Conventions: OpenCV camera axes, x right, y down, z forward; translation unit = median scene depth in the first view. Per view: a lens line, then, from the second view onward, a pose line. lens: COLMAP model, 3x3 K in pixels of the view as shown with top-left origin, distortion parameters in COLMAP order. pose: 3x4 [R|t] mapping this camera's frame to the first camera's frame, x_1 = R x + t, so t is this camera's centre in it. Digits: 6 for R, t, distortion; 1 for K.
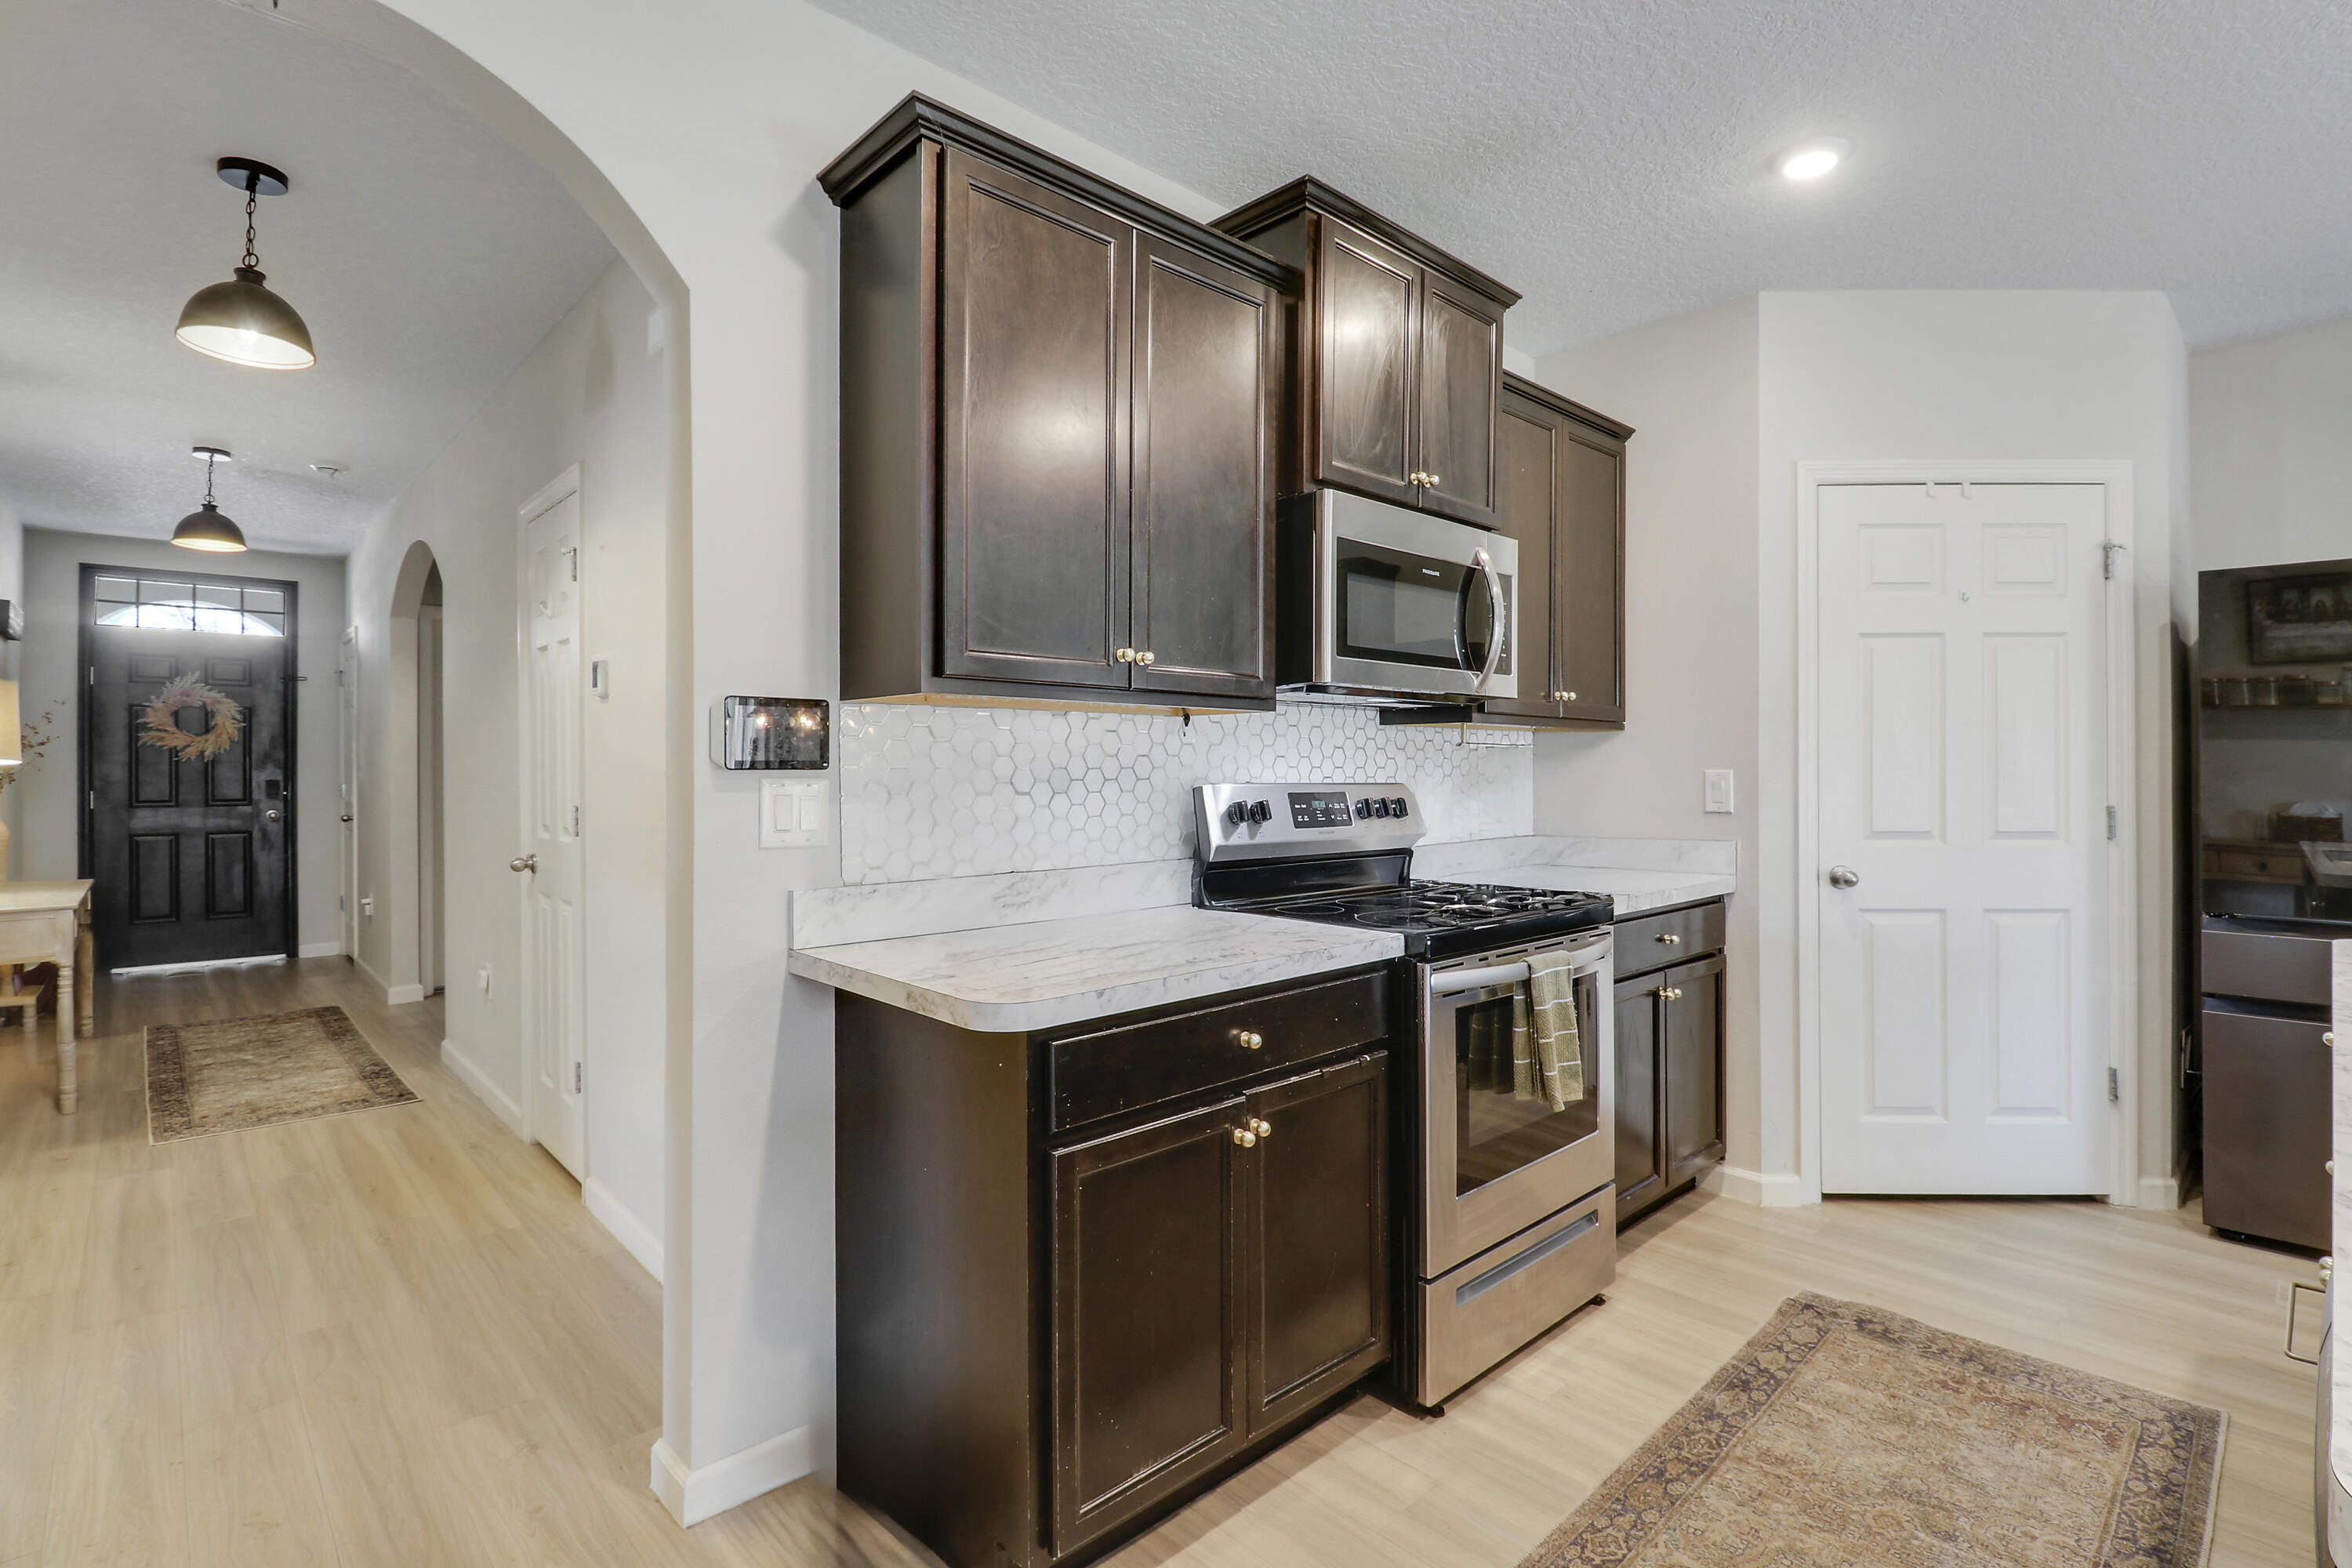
lens RADIAL K [[1113.5, 0, 1176.0], [0, 1113.5, 784.0], [0, 0, 1]] dist [-0.001294, -0.011891]
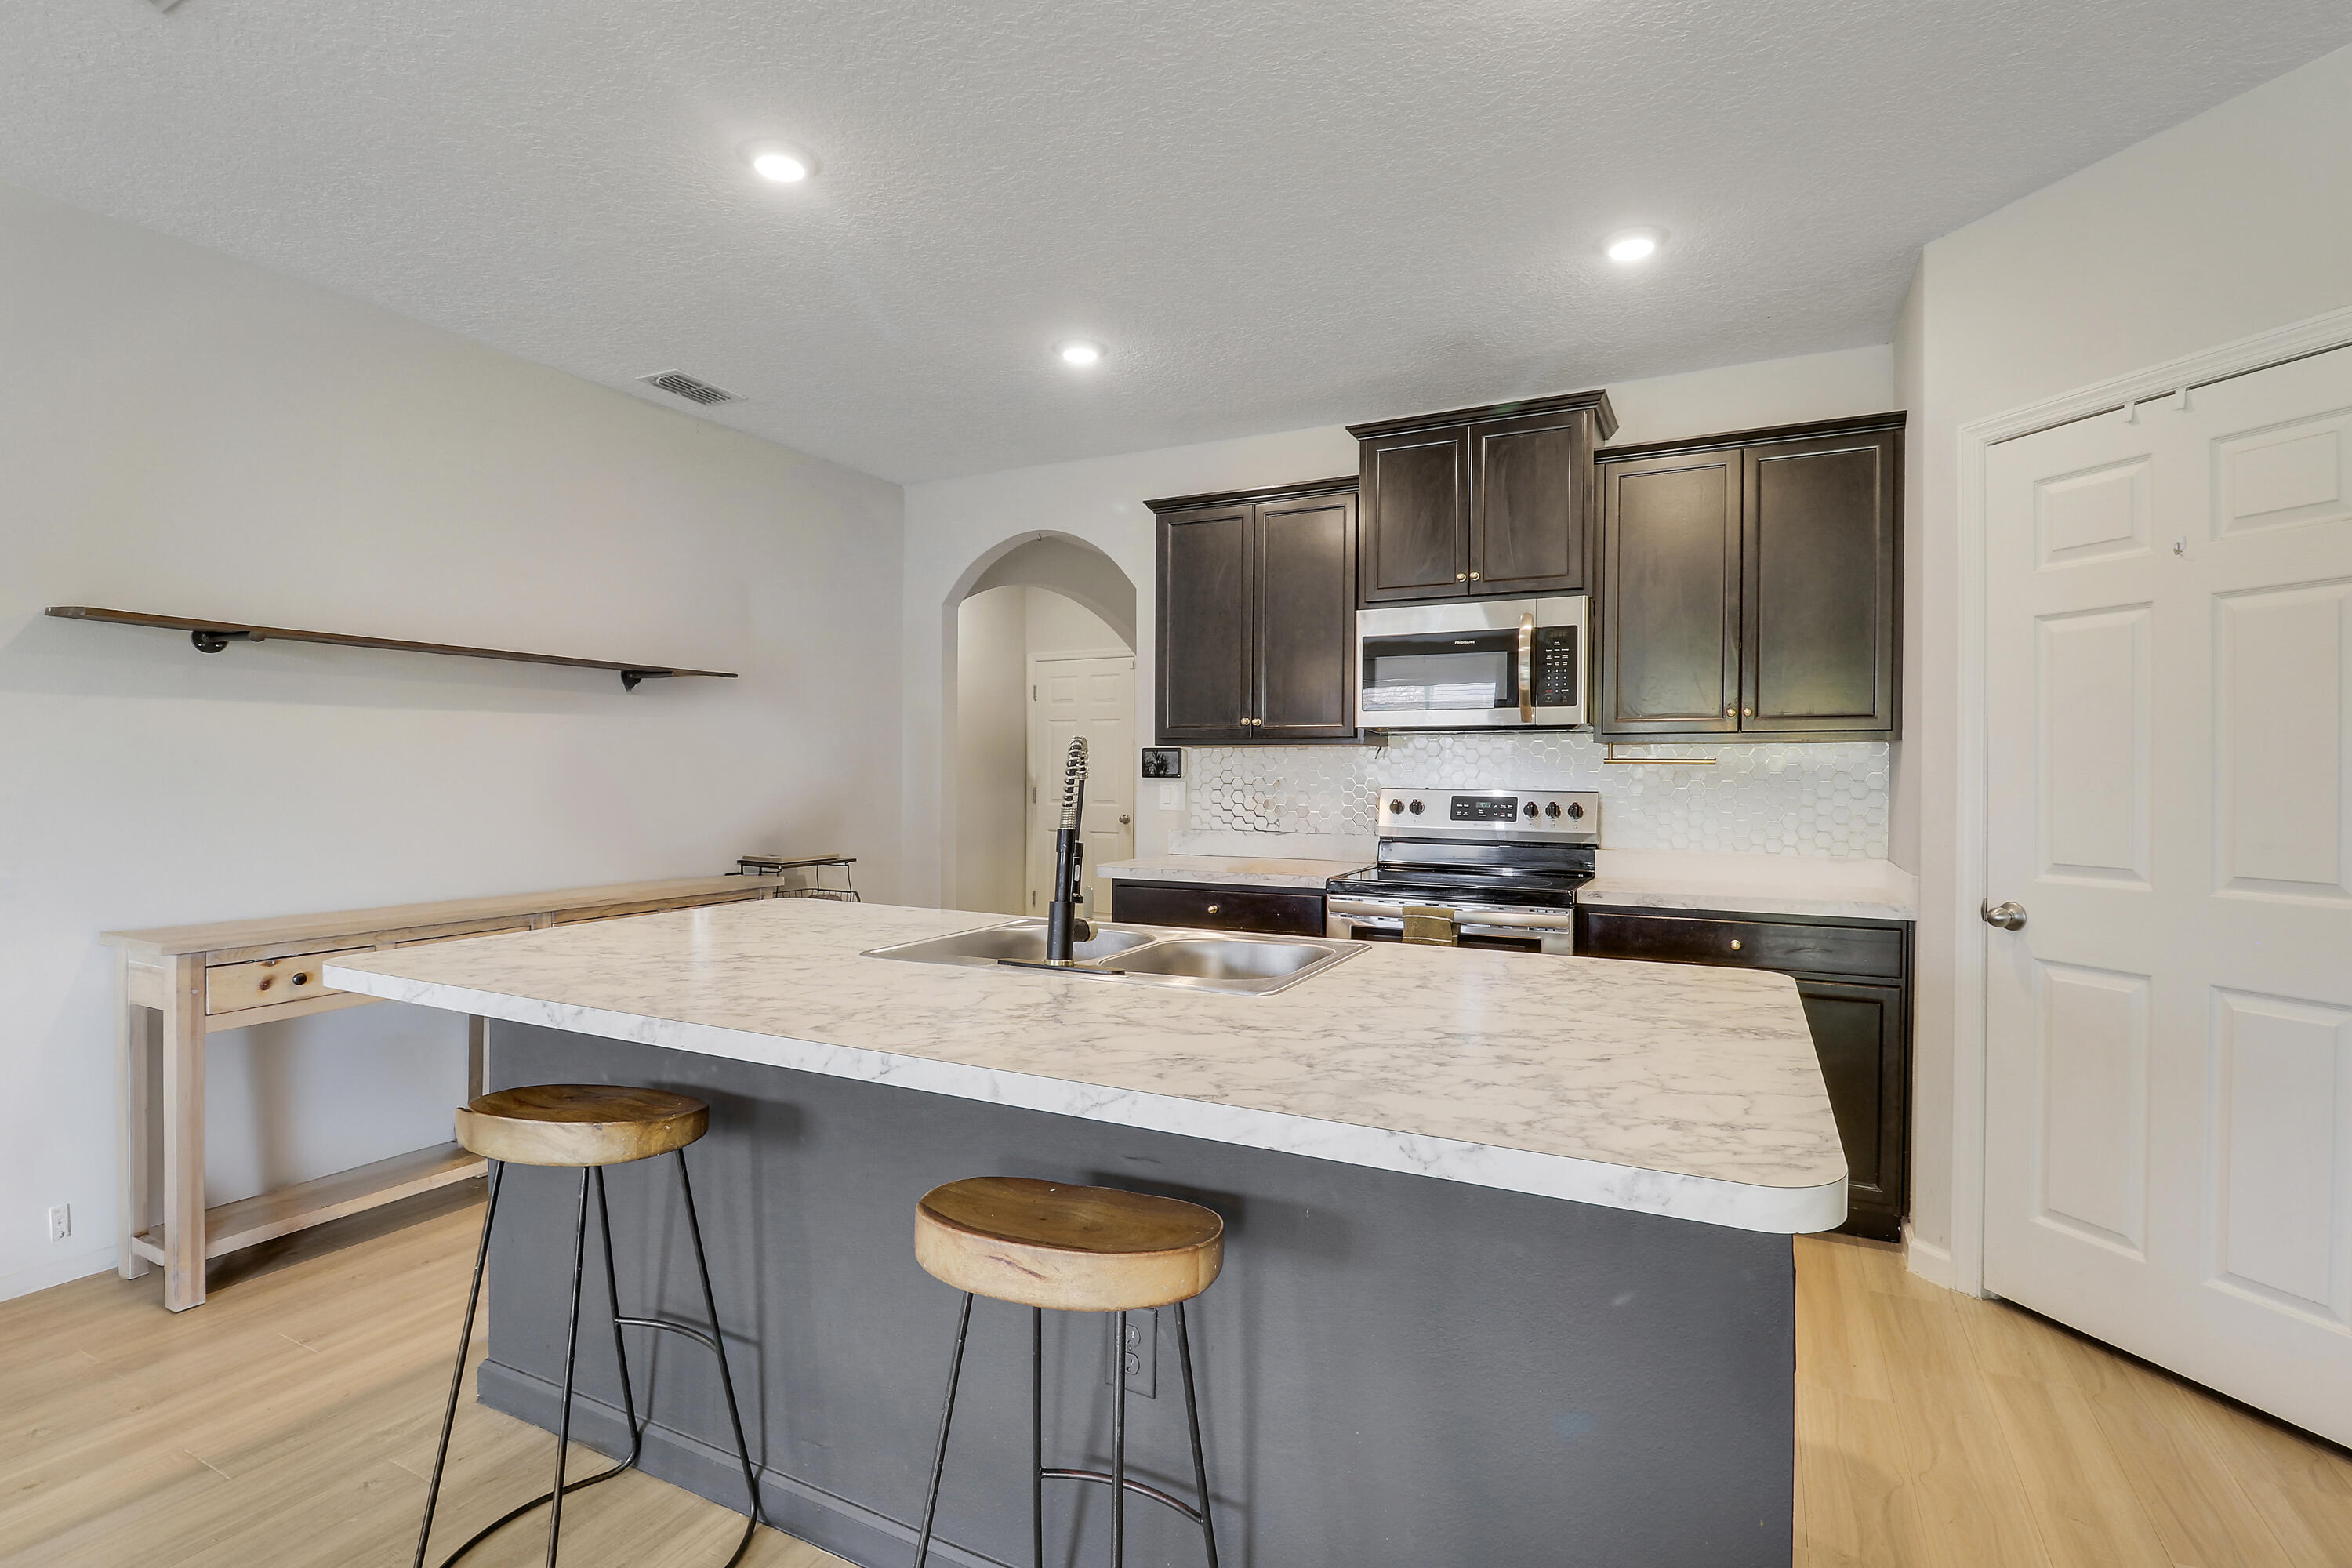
lens RADIAL K [[1092.6, 0, 1181.0], [0, 1092.6, 773.4], [0, 0, 1]] dist [0.003970, -0.018430]
pose [[0.354343, 0.001282, -0.935115, 1.156502], [-0.016503, 0.999852, -0.004882, -0.007344], [0.934970, 0.017162, 0.354311, 0.139330]]
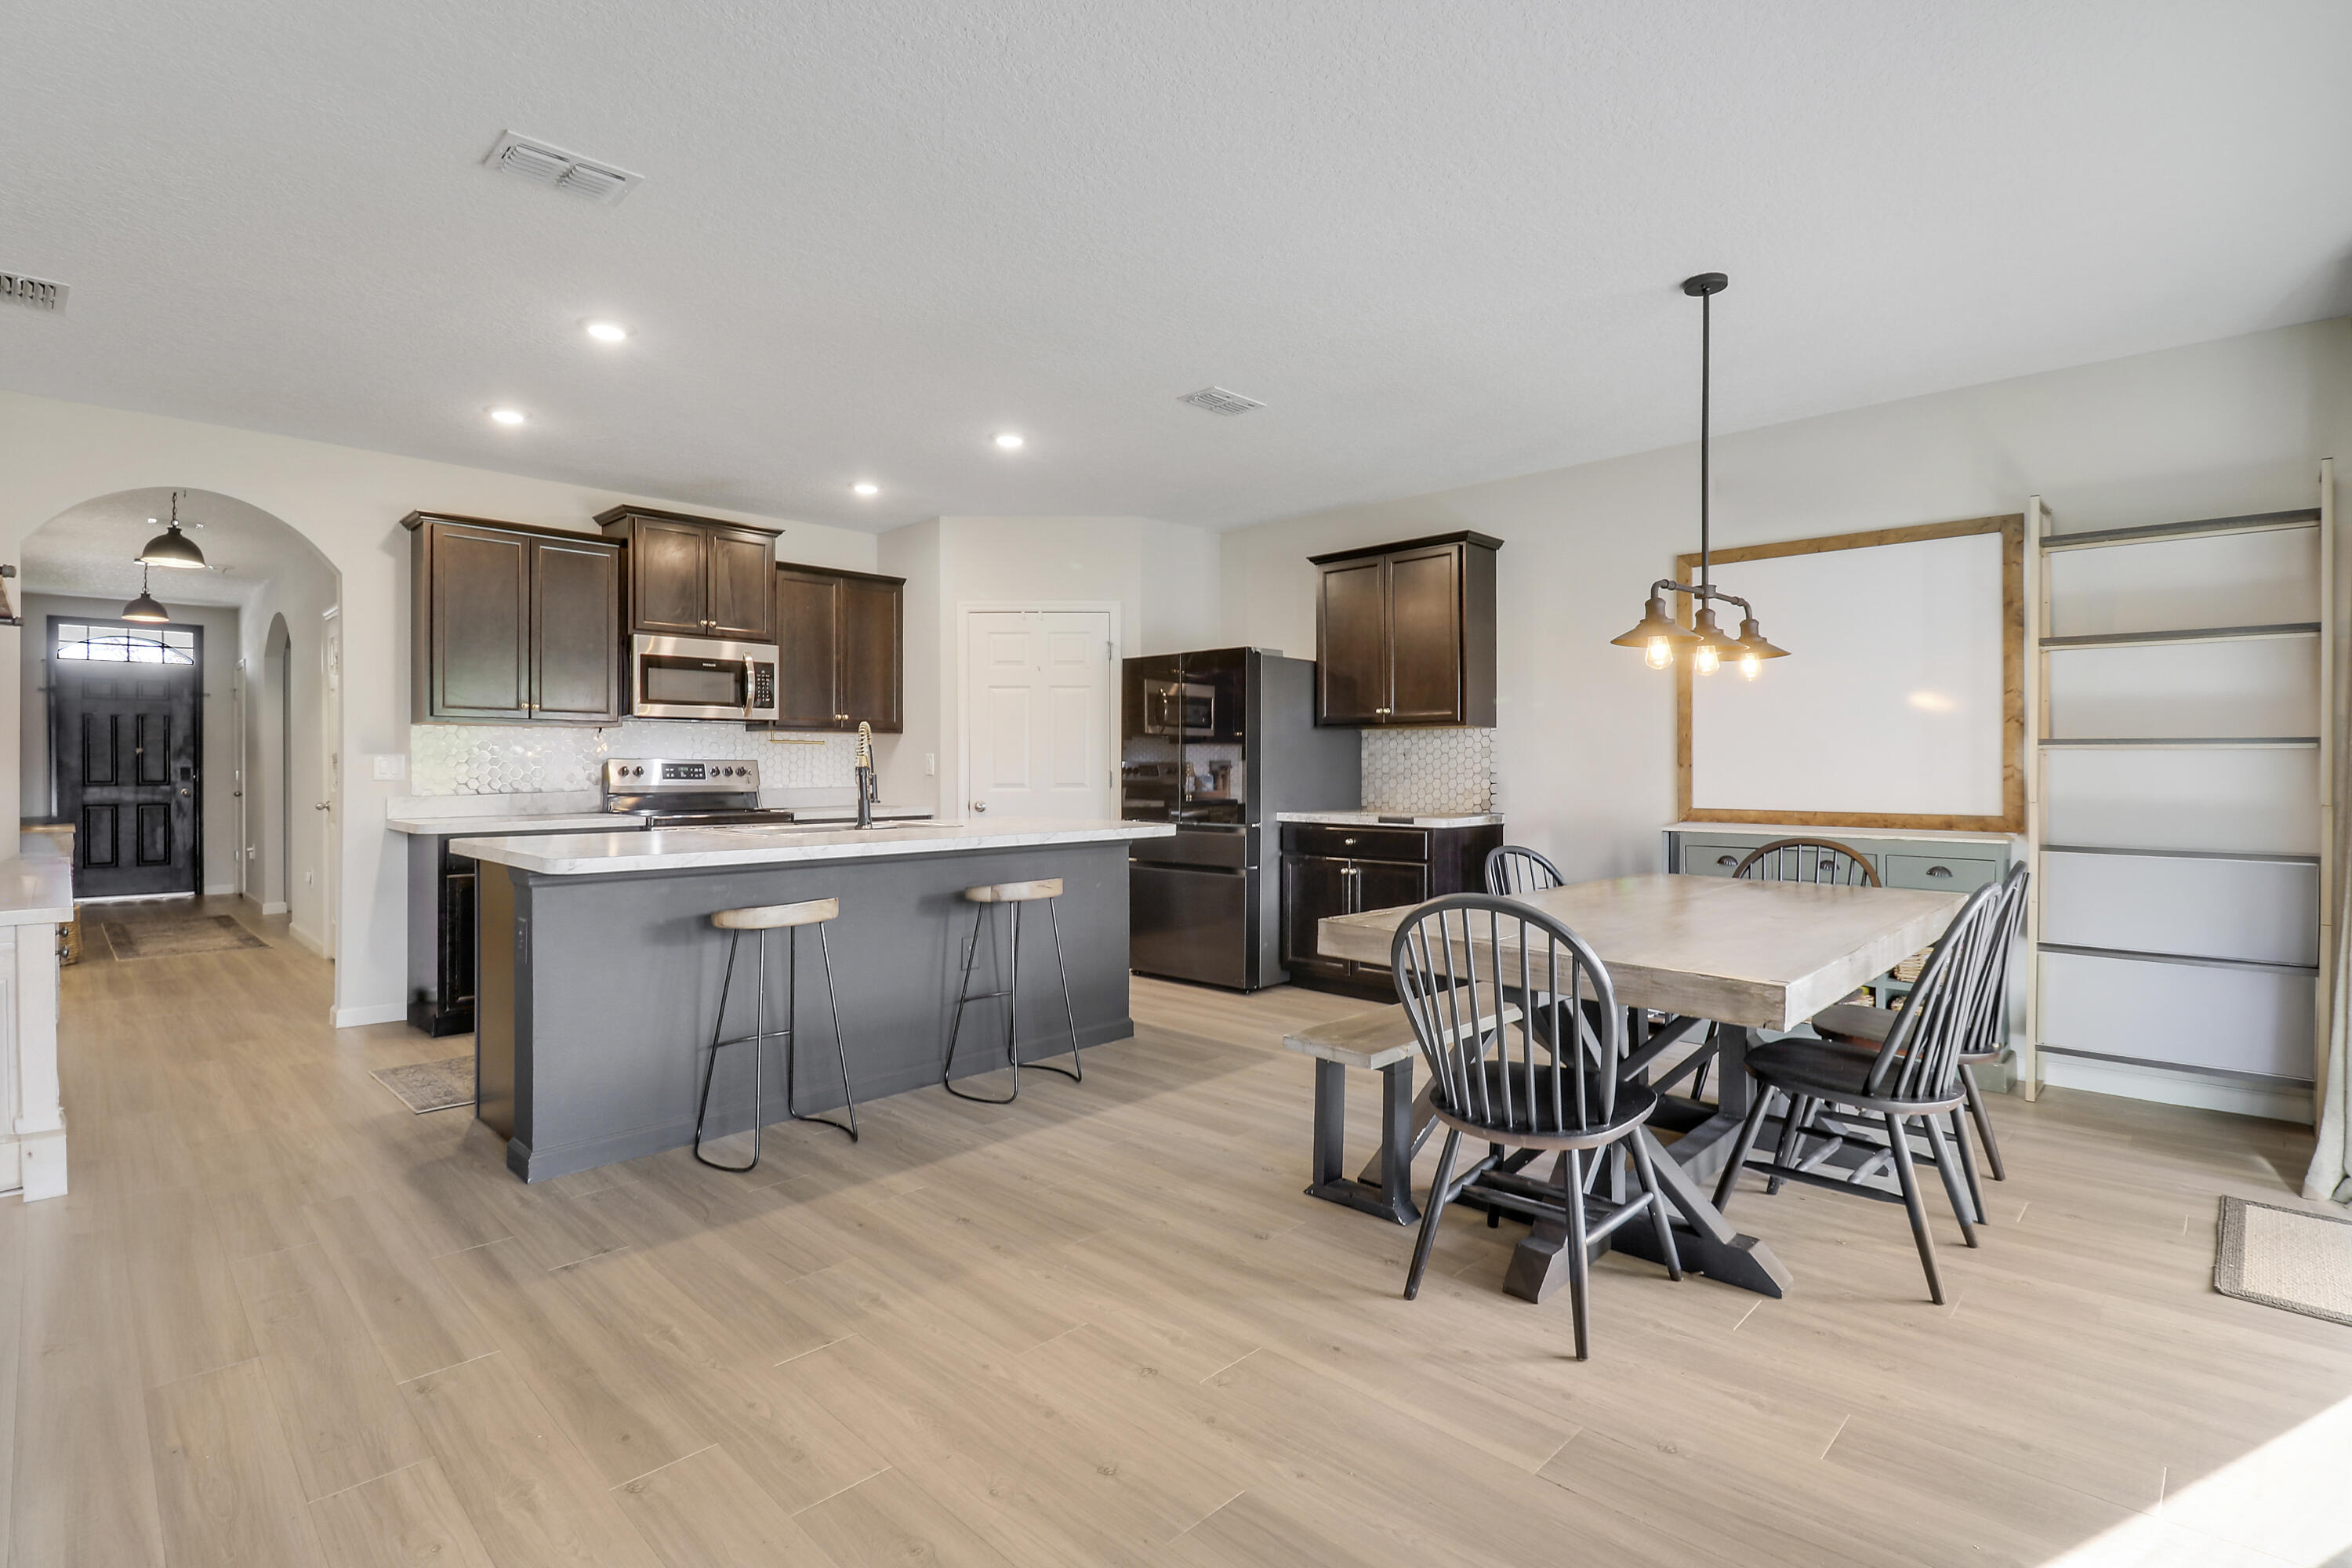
lens RADIAL K [[1109.6, 0, 1168.1], [0, 1109.6, 777.3], [0, 0, 1]] dist [0.001694, -0.015448]
pose [[0.999042, -0.001679, 0.043723, 0.874910], [0.001875, 0.999988, -0.004443, 0.041658], [-0.043715, 0.004520, 0.999034, -1.066413]]
